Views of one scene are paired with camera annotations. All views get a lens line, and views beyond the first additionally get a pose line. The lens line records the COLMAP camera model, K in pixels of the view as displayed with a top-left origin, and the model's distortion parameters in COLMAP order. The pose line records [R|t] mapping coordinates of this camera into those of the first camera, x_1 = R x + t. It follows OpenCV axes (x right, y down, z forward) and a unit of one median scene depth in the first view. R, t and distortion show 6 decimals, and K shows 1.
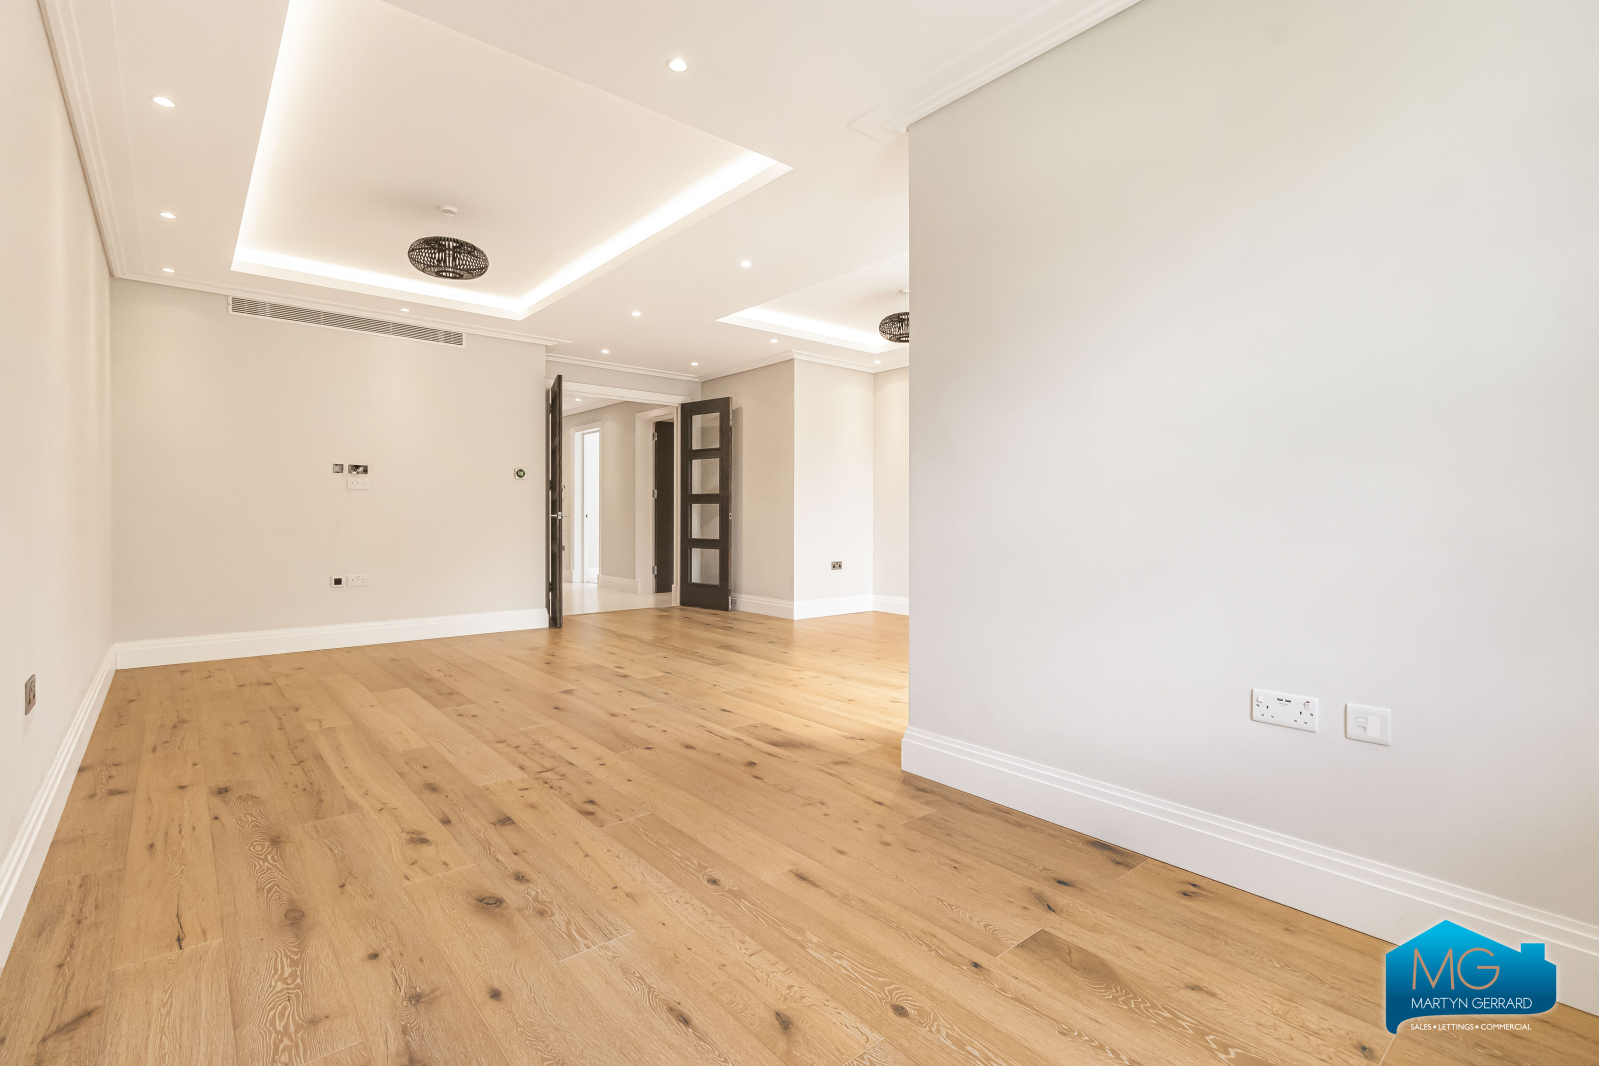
lens RADIAL K [[735.8, 0, 795.3], [0, 735.8, 518.8], [0, 0, 1]] dist [0.000690, 0.000420]
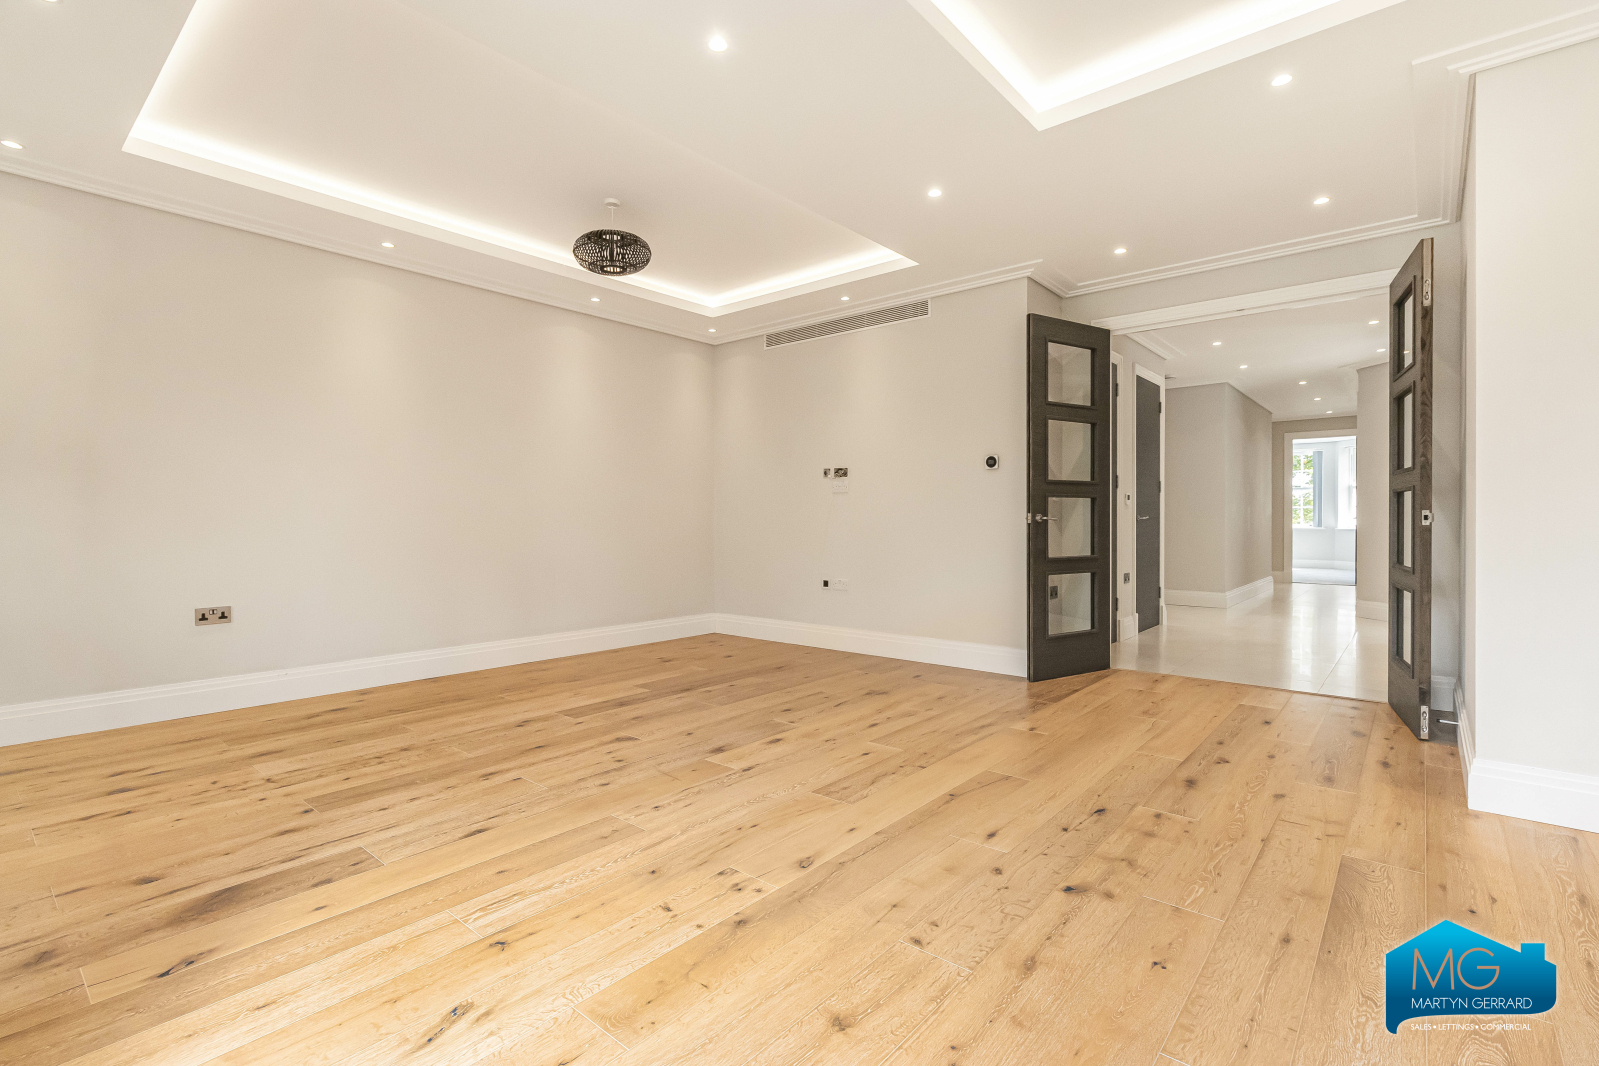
lens RADIAL K [[735.8, 0, 795.3], [0, 735.8, 518.8], [0, 0, 1]] dist [0.000690, 0.000420]
pose [[0.161418, -0.002528, -0.986883, 0.375308], [-0.002665, 0.999992, -0.002997, -0.001443], [0.986882, 0.003114, 0.161410, 0.780026]]
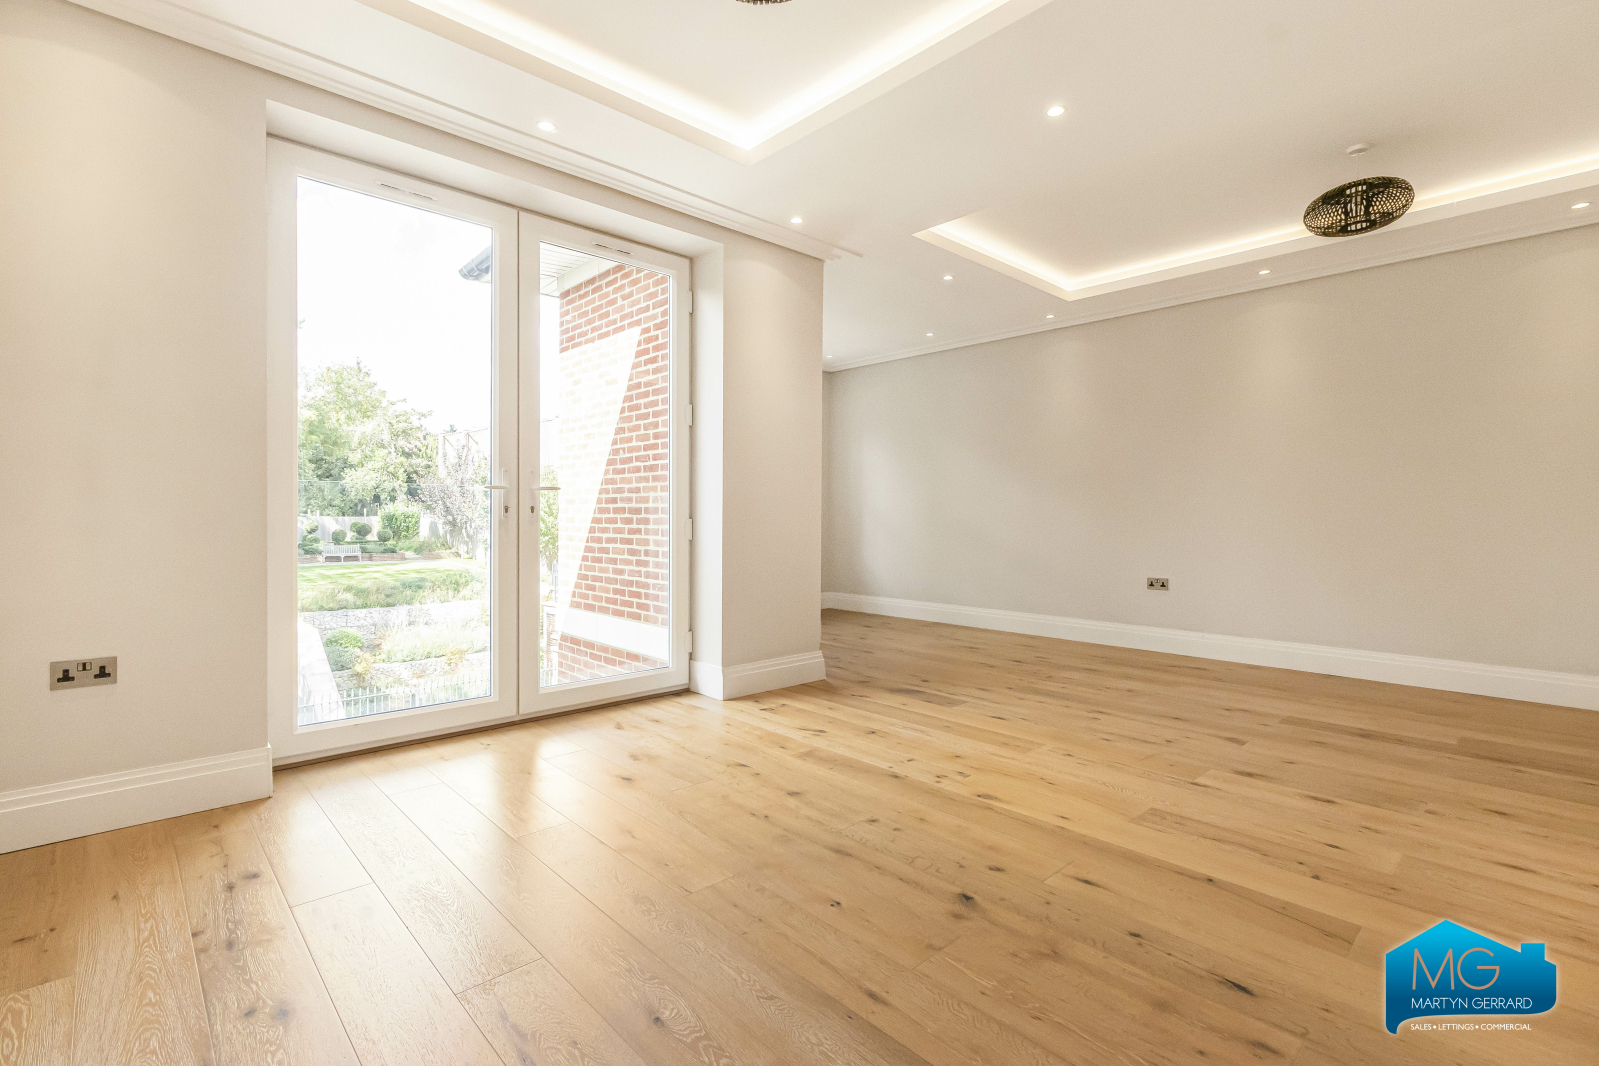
lens RADIAL K [[735.8, 0, 795.3], [0, 735.8, 518.8], [0, 0, 1]] dist [0.000690, 0.000420]
pose [[-0.998799, -0.005994, -0.048624, 0.145906], [-0.006412, 0.999944, 0.008447, -0.003597], [0.048571, 0.008748, -0.998781, 1.301329]]
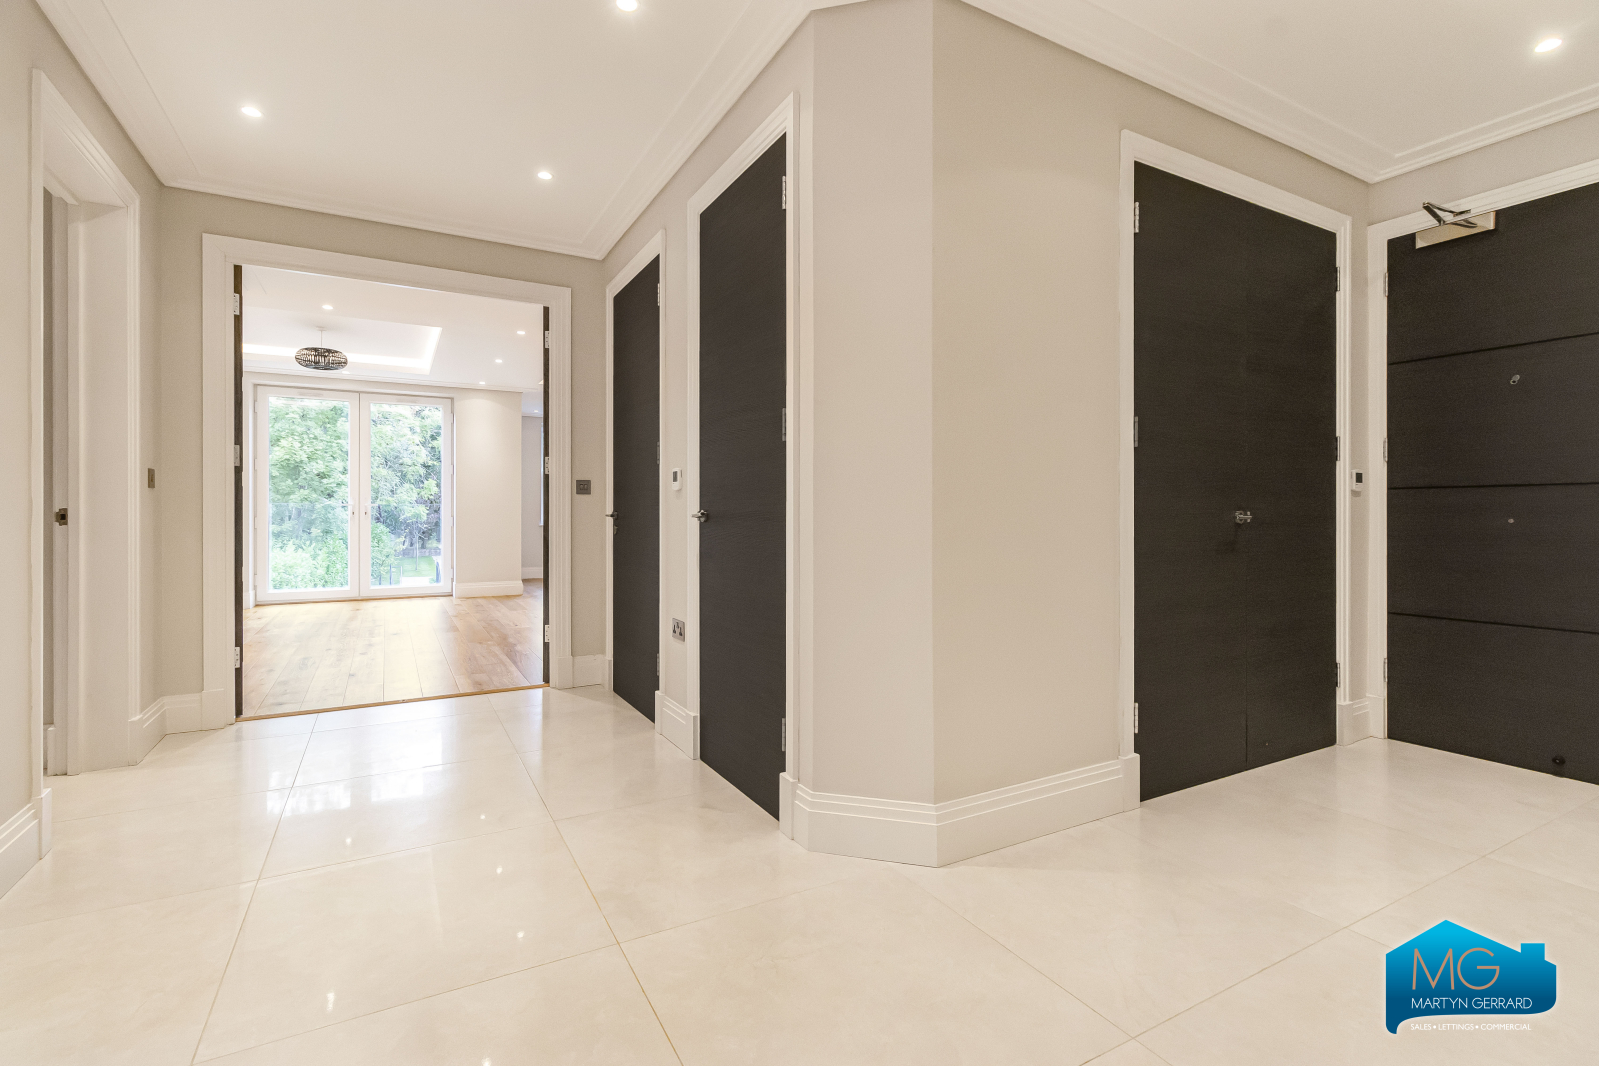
lens RADIAL K [[737.7, 0, 798.1], [0, 737.7, 513.5], [0, 0, 1]] dist [-0.002263, -0.000522]
pose [[-0.982542, -0.001671, 0.186036, -0.817024], [-0.001195, 0.999996, 0.002671, -0.009785], [-0.186040, 0.002402, -0.982539, 1.997389]]
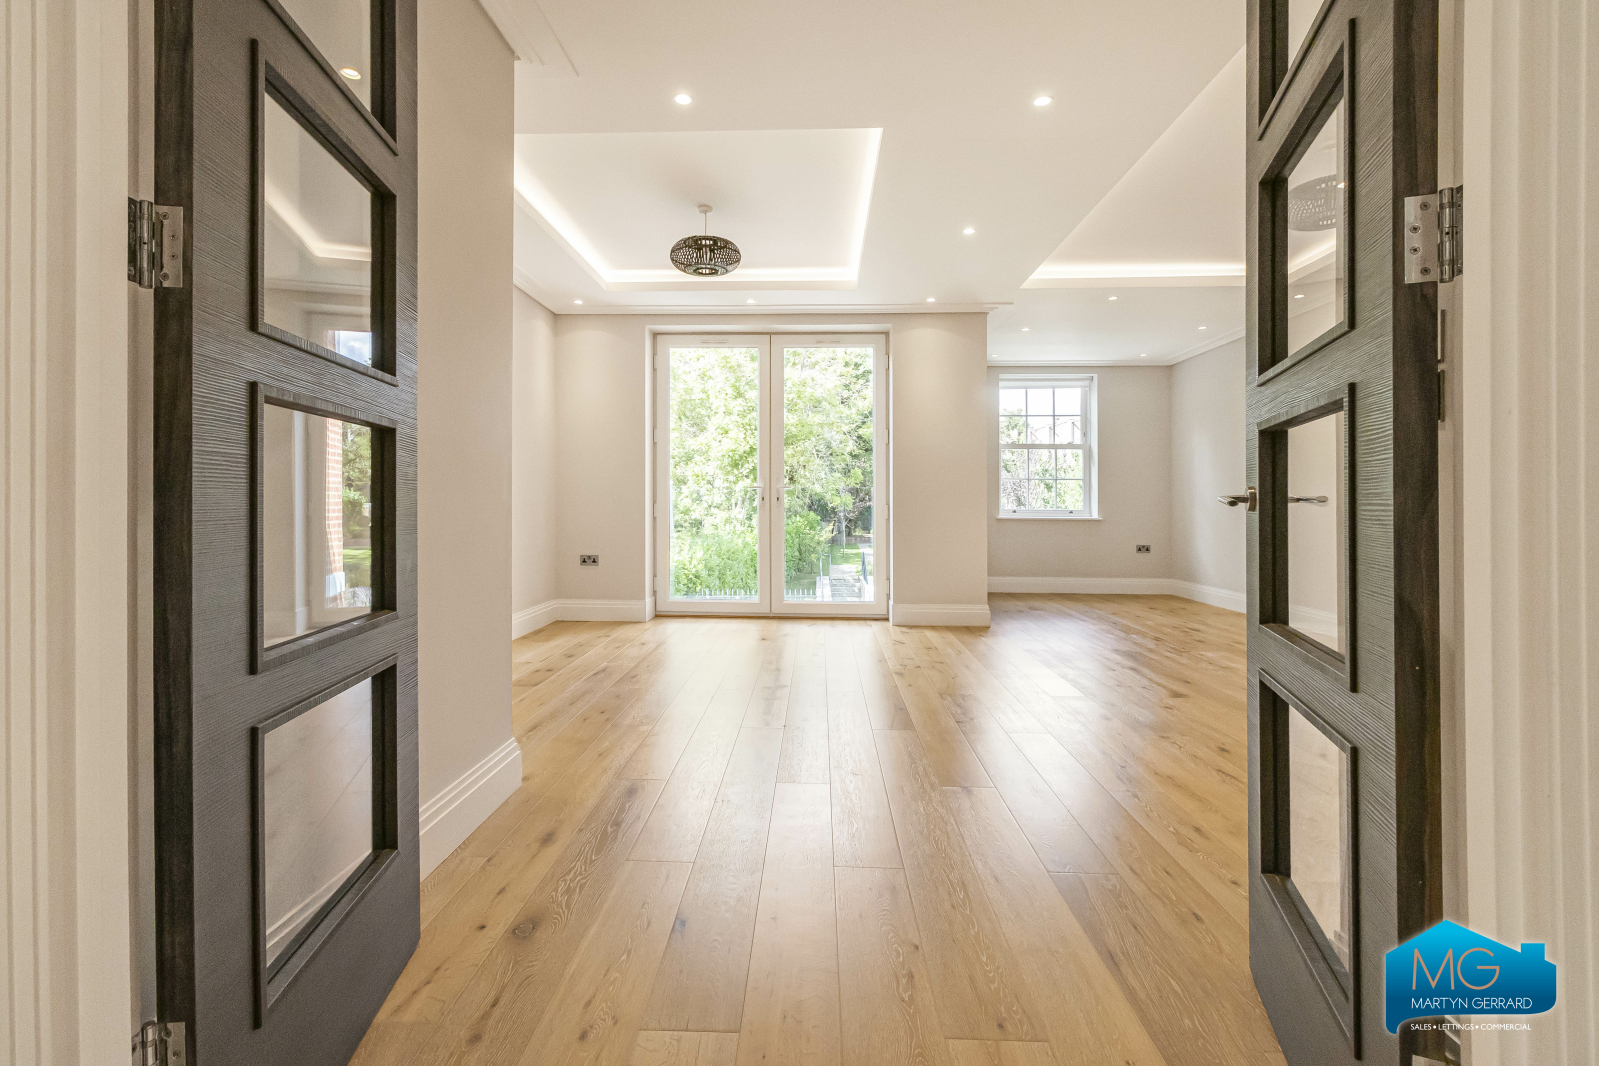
lens RADIAL K [[735.3, 0, 790.7], [0, 735.3, 510.5], [0, 0, 1]] dist [-0.000492, -0.008196]
pose [[-0.739635, -0.013387, 0.672875, -0.419664], [-0.005447, 0.999888, 0.013905, -0.003578], [-0.672986, 0.006619, -0.739626, 1.478466]]
